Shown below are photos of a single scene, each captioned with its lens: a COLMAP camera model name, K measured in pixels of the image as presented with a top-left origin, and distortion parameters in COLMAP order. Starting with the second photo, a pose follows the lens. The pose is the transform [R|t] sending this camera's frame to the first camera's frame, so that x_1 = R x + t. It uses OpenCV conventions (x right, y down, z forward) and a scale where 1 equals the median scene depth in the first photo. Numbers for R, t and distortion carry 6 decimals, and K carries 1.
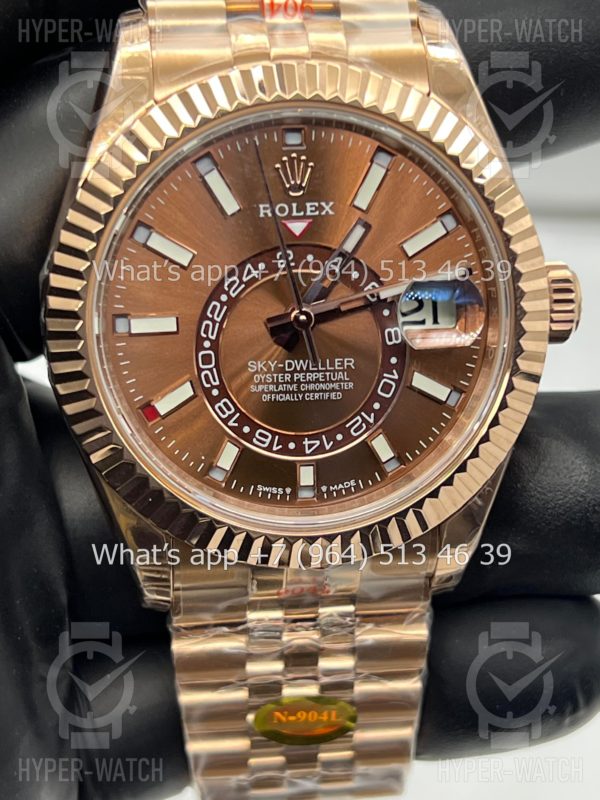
lens RADIAL K [[1857.1, 0, 300.0], [0, 1857.1, 400.0], [0, 0, 1]] dist [0.255995, -0.741601]
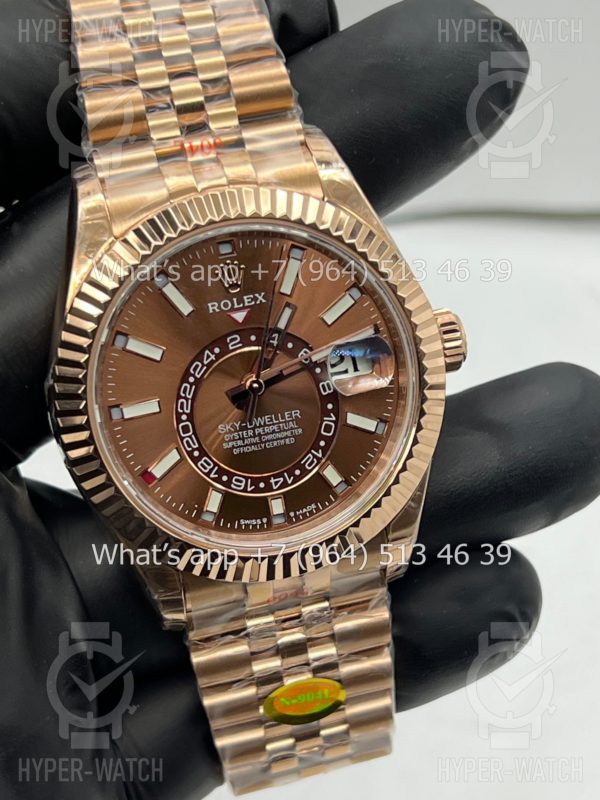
lens RADIAL K [[1857.1, 0, 300.0], [0, 1857.1, 400.0], [0, 0, 1]] dist [0.255995, -0.741601]
pose [[0.985970, -0.158763, 0.051551, -0.035335], [0.159160, 0.987246, -0.003663, -0.024345], [-0.050312, 0.011817, 0.998664, -0.277825]]
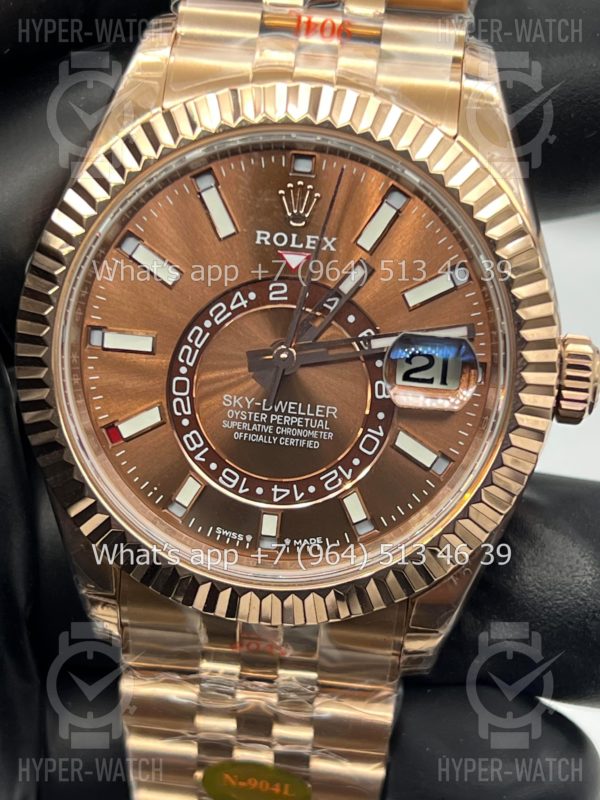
lens RADIAL K [[1857.1, 0, 300.0], [0, 1857.1, 400.0], [0, 0, 1]] dist [0.255995, -0.741601]
pose [[0.978675, 0.139878, -0.150430, 0.150437], [-0.144124, 0.989402, -0.017651, -0.007006], [0.146367, 0.038955, 0.988463, 0.079434]]
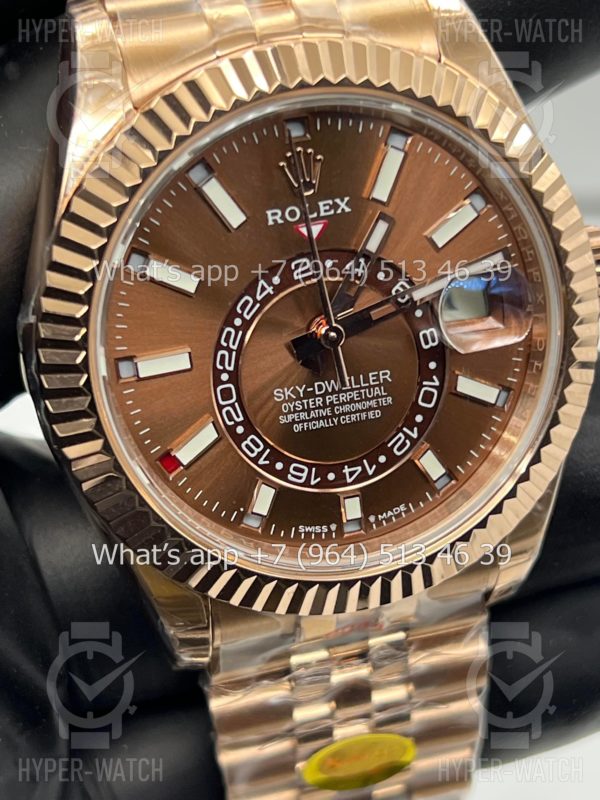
lens RADIAL K [[1857.1, 0, 300.0], [0, 1857.1, 400.0], [0, 0, 1]] dist [0.255995, -0.741601]
pose [[0.985606, -0.130118, 0.107936, -0.110205], [0.120761, 0.988672, 0.089131, -0.092258], [-0.118311, -0.074813, 0.990154, 0.131816]]
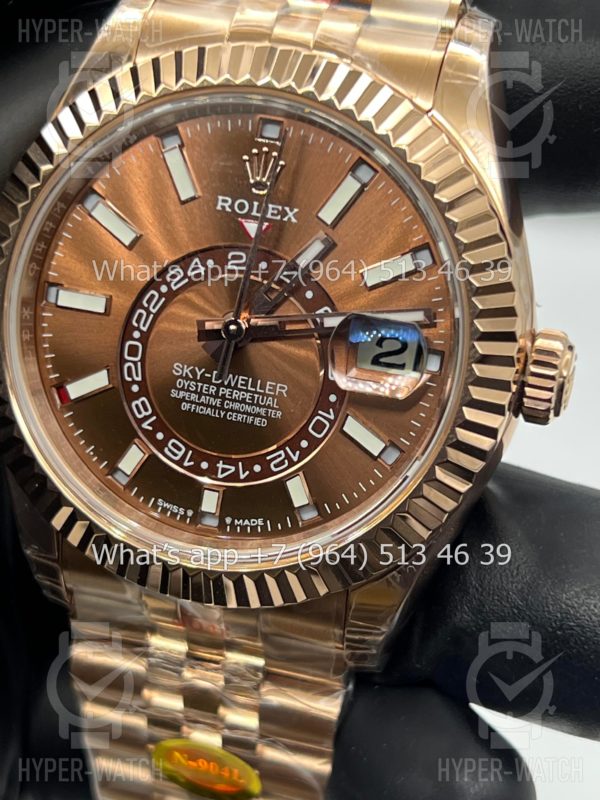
lens RADIAL K [[1857.1, 0, 300.0], [0, 1857.1, 400.0], [0, 0, 1]] dist [0.255995, -0.741601]
pose [[0.927401, 0.220838, -0.301923, 0.306078], [-0.225055, 0.974115, 0.021213, -0.036044], [0.298793, 0.048277, 0.953096, 0.153080]]
